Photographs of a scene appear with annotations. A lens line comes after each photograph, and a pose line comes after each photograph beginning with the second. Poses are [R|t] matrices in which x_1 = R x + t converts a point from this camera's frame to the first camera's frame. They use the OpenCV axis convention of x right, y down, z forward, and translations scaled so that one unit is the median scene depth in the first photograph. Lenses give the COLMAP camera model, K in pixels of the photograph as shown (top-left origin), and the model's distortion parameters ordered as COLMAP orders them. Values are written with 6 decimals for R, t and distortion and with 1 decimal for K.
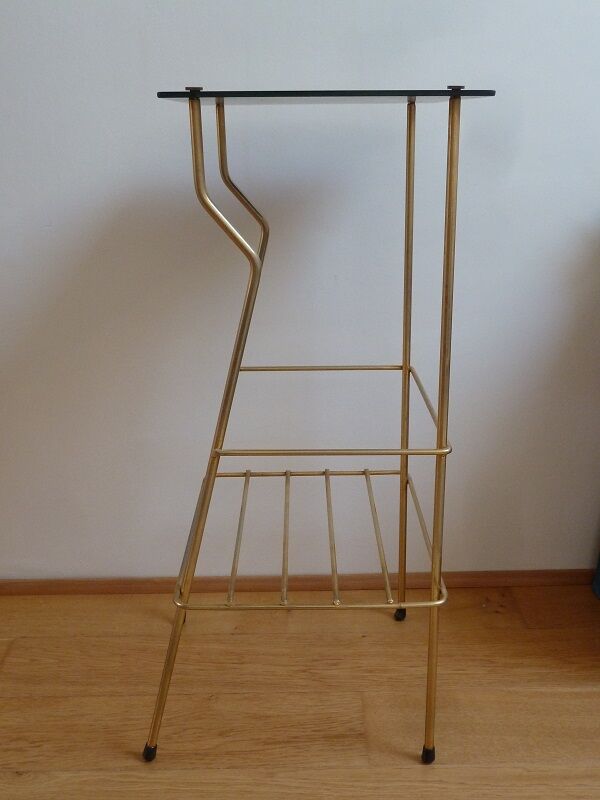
lens RADIAL K [[876.2, 0, 300.0], [0, 876.2, 400.0], [0, 0, 1]] dist [-0.045381, -0.020446]
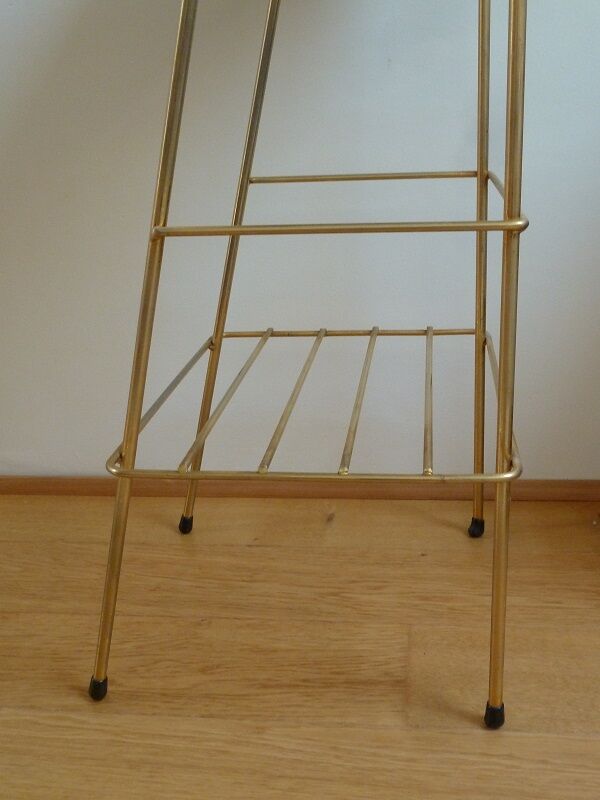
lens RADIAL K [[876.2, 0, 300.0], [0, 876.2, 400.0], [0, 0, 1]] dist [-0.045381, -0.020446]
pose [[0.989574, 0.012459, -0.143487, 0.086290], [-0.007035, 0.999244, 0.038248, 0.131348], [0.143855, -0.036840, 0.988913, 0.303561]]
